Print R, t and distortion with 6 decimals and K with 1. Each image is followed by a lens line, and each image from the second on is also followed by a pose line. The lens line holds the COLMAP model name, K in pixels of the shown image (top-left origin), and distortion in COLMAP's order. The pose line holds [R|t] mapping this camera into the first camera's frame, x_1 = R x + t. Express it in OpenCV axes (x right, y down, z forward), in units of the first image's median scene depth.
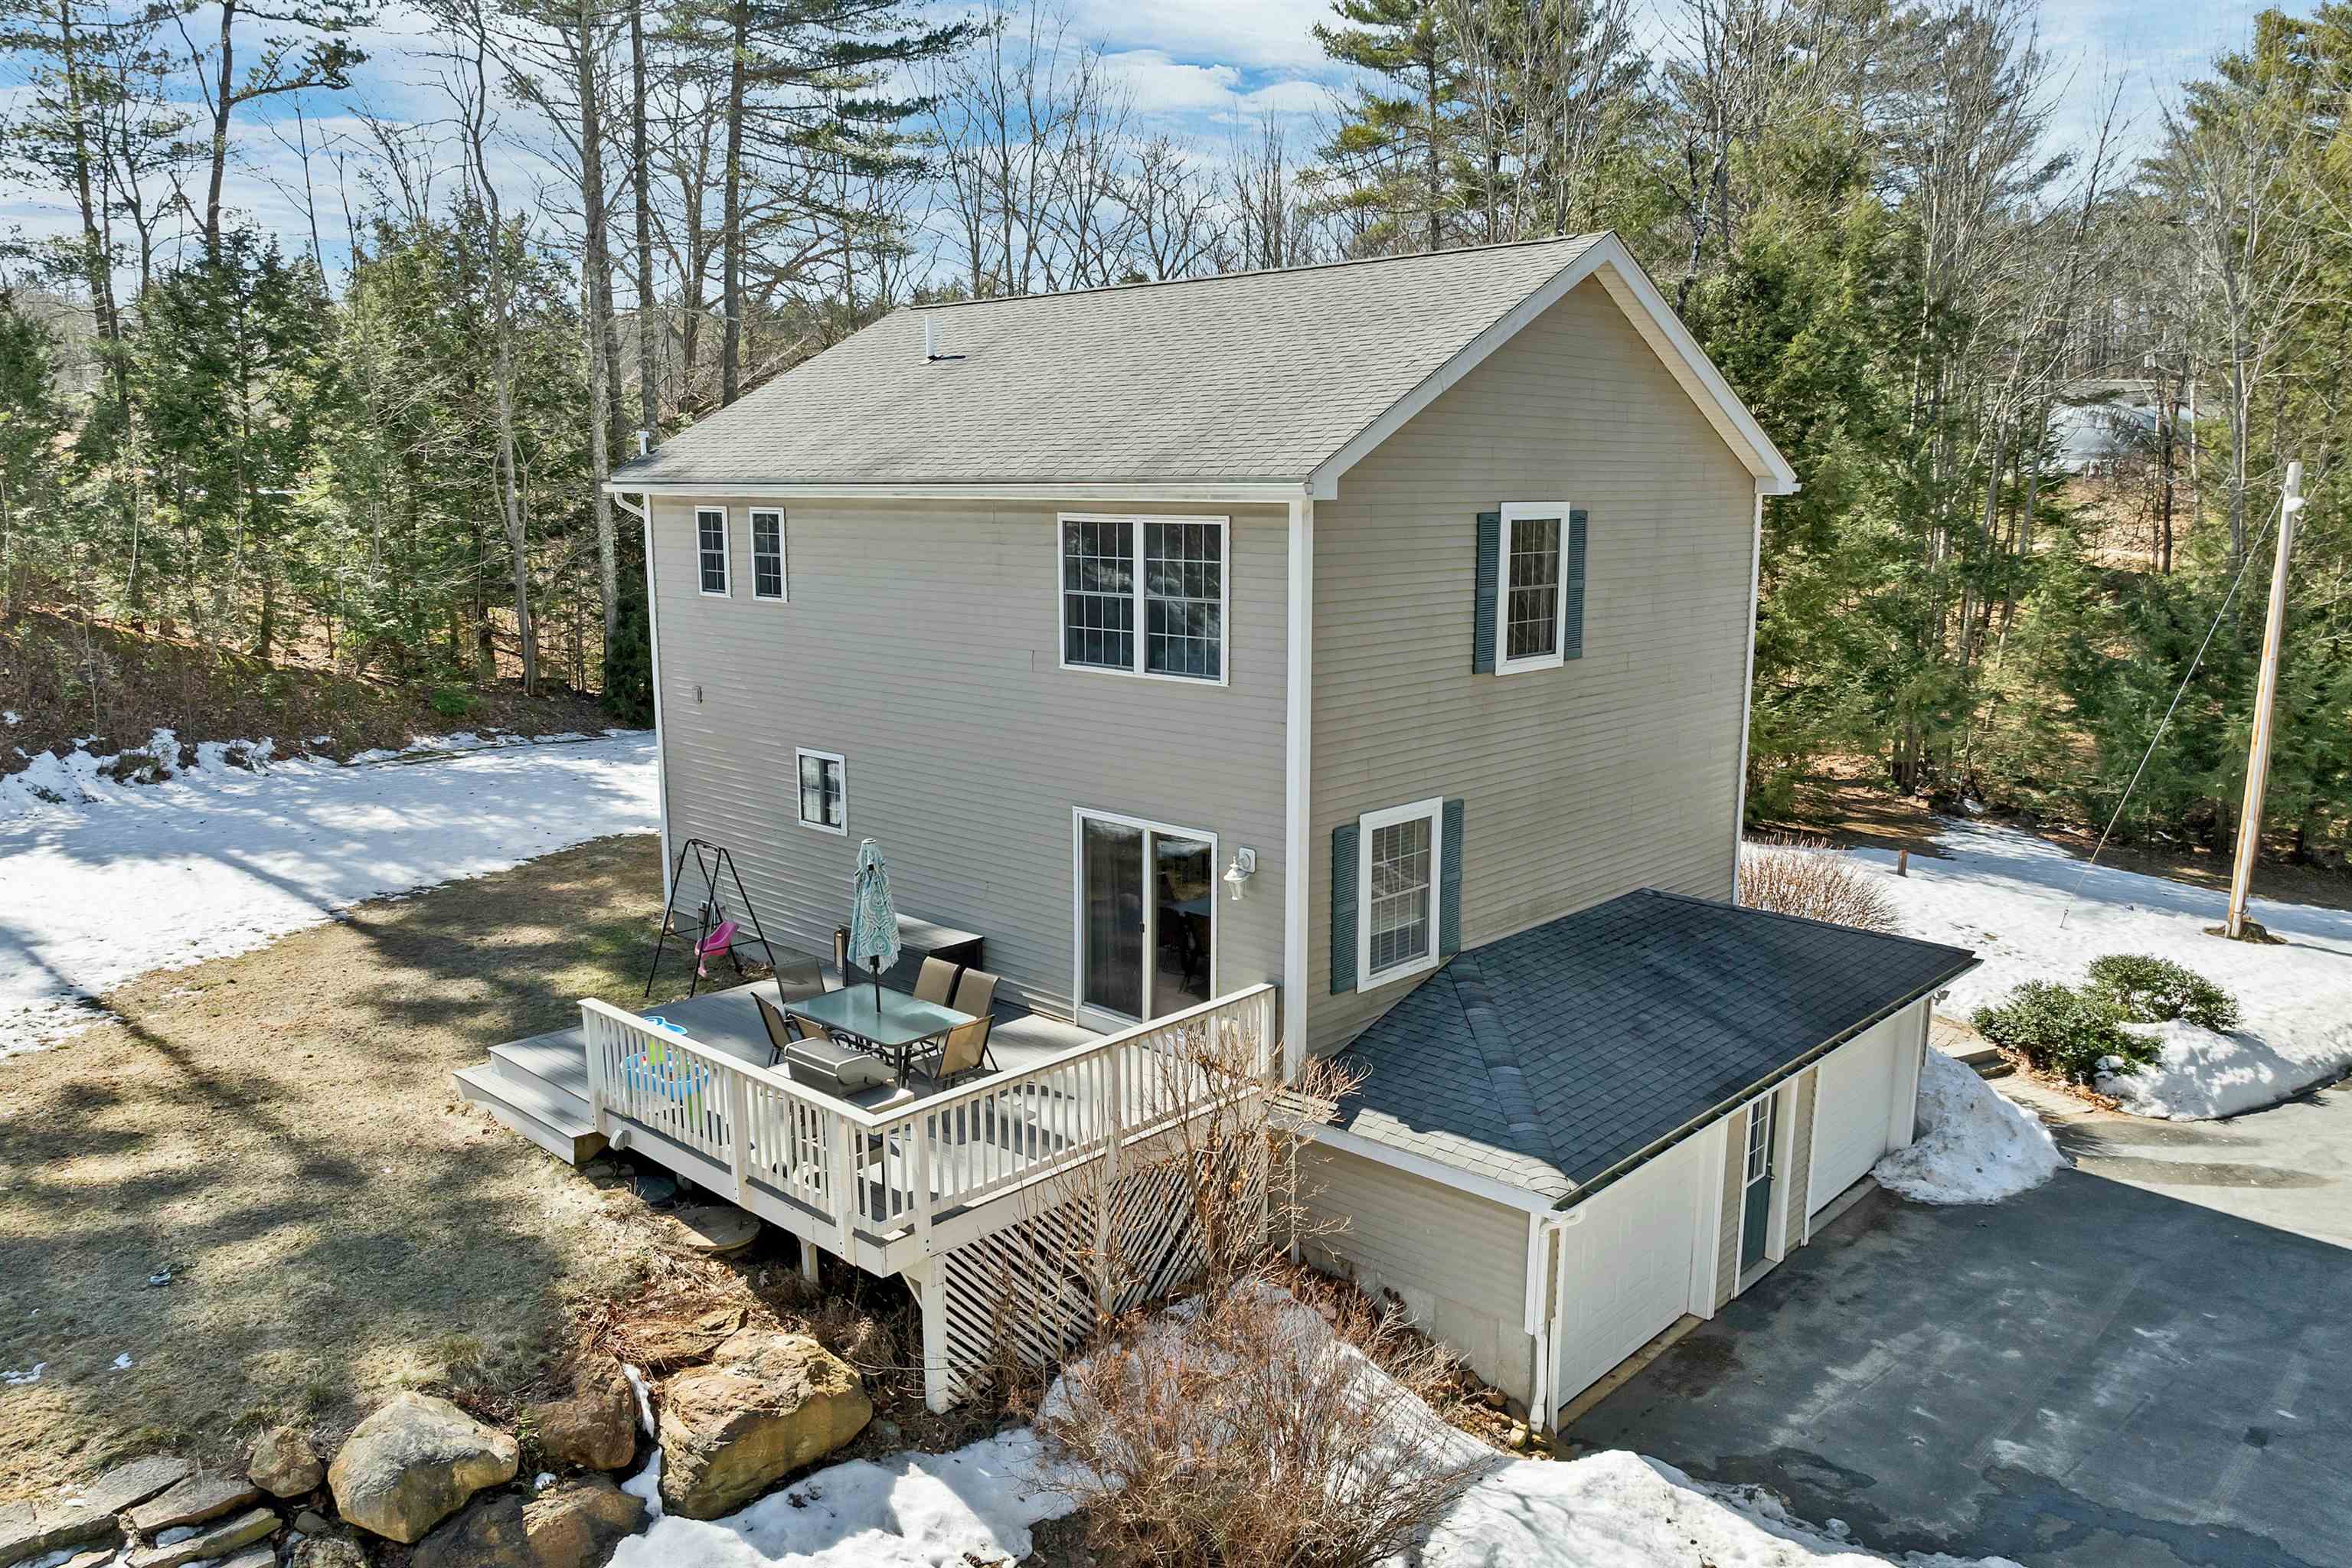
lens RADIAL K [[1703.9, 0, 1197.3], [0, 1703.9, 793.8], [0, 0, 1]] dist [-0.040281, 0.003519]
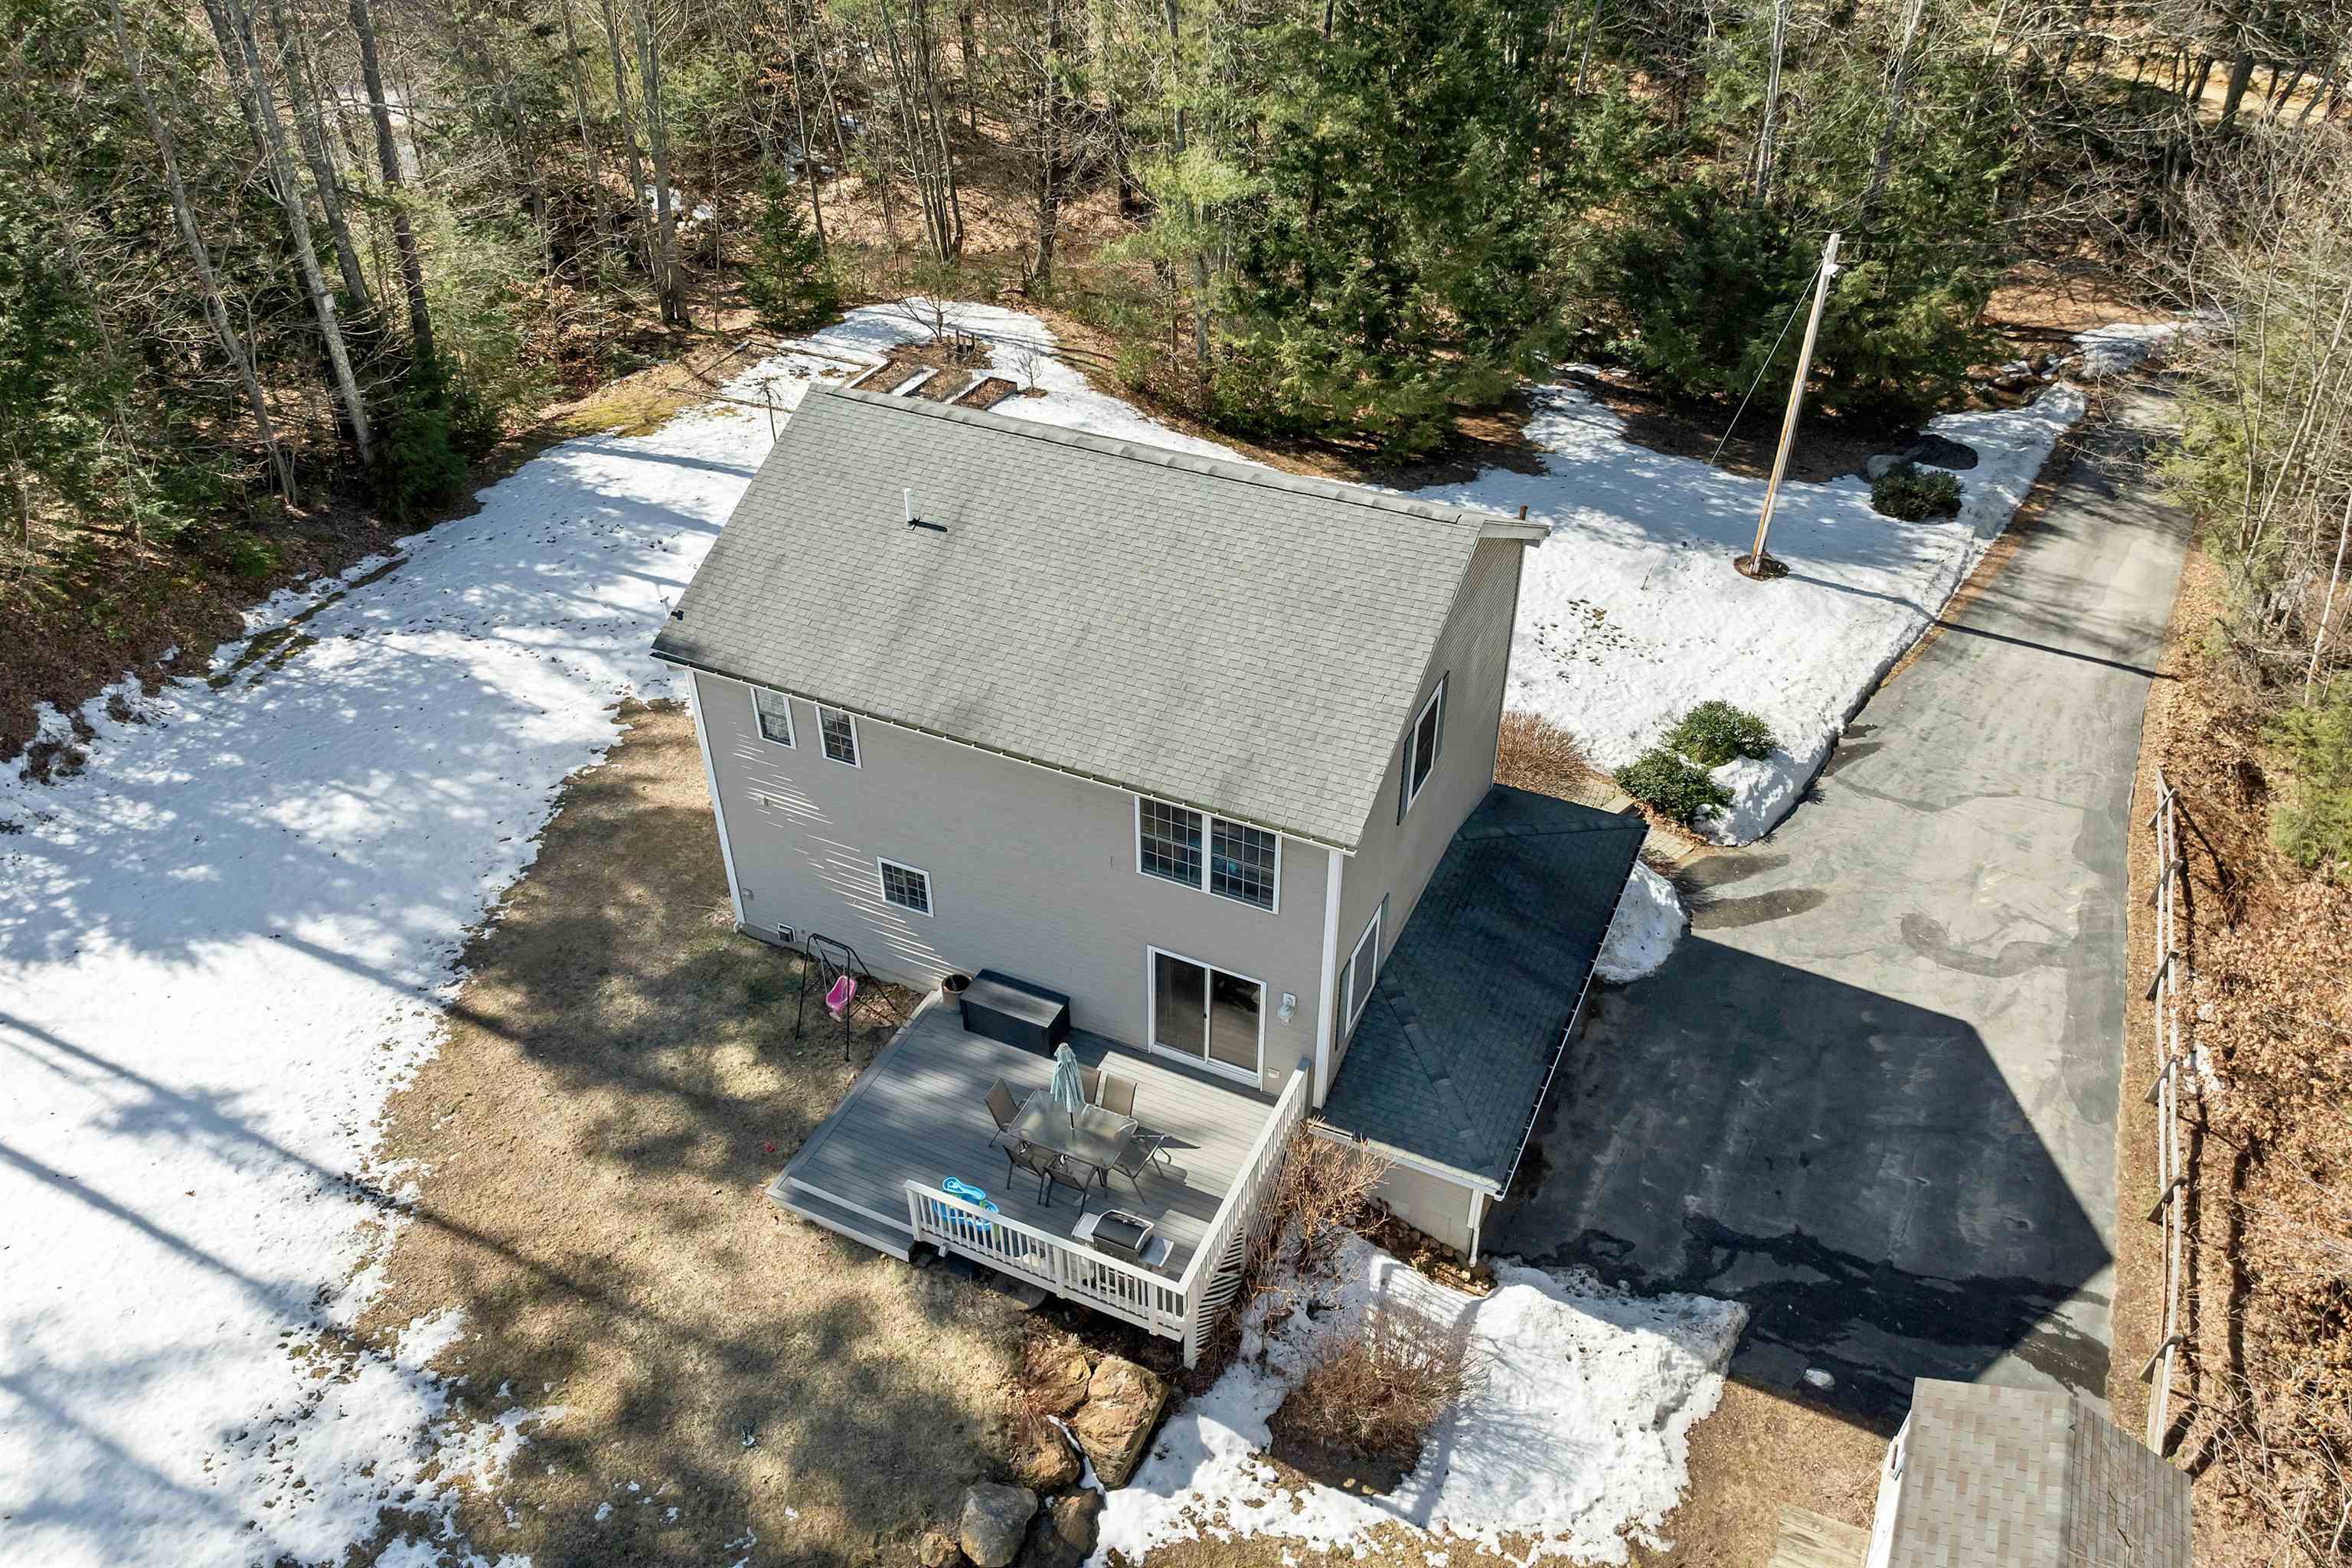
lens RADIAL K [[1703.9, 0, 1197.3], [0, 1703.9, 793.8], [0, 0, 1]] dist [-0.040281, 0.003519]
pose [[0.950070, -0.185940, 0.250586, -0.388826], [0.053495, 0.888234, 0.456266, -0.808542], [-0.307417, -0.420079, 0.853832, -0.240396]]
